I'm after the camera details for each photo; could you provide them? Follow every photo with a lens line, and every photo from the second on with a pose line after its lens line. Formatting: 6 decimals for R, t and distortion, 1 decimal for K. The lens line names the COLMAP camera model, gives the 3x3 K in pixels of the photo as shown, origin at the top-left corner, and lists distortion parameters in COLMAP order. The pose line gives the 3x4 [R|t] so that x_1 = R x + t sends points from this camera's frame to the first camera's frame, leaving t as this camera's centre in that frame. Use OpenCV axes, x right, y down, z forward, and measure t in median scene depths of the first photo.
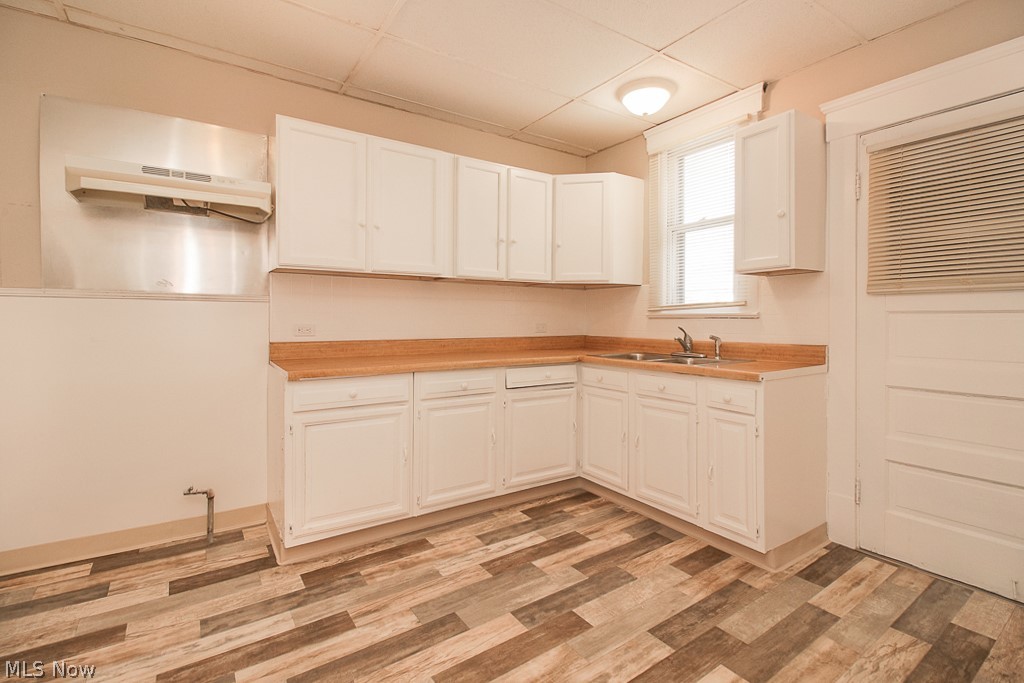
lens RADIAL K [[475.6, 0, 517.1], [0, 475.6, 320.9], [0, 0, 1]] dist [0.003283, -0.005380]
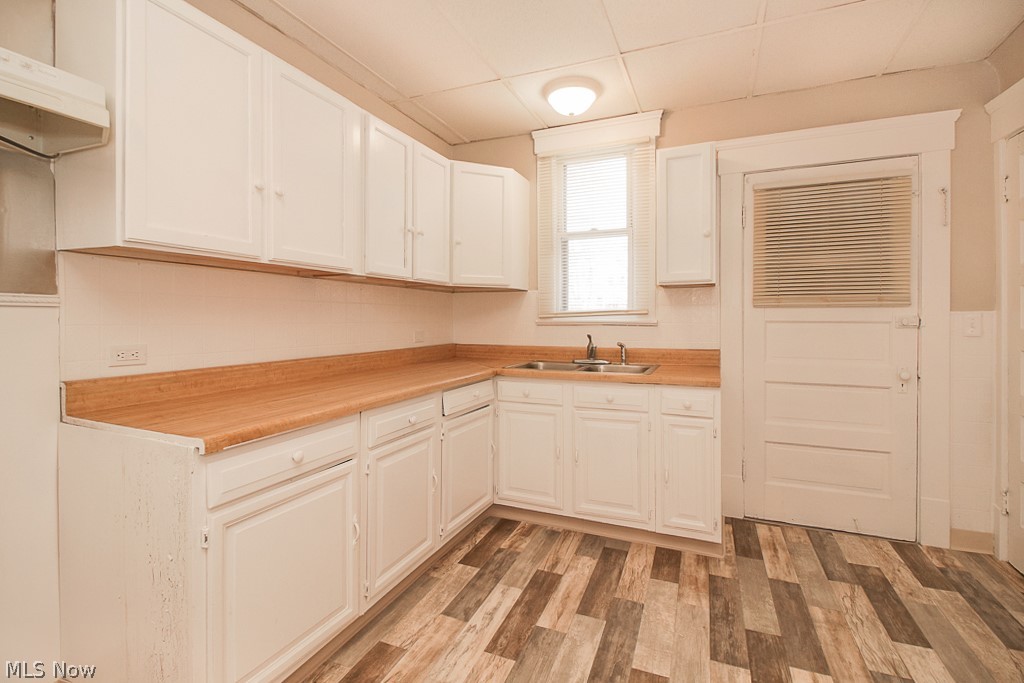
lens RADIAL K [[475.6, 0, 500.5], [0, 475.6, 321.9], [0, 0, 1]] dist [0.003283, -0.005380]
pose [[0.840693, -0.007073, 0.541466, -0.432066], [0.003092, 0.999961, 0.008262, -0.027957], [-0.541504, -0.005271, 0.840682, 0.309534]]
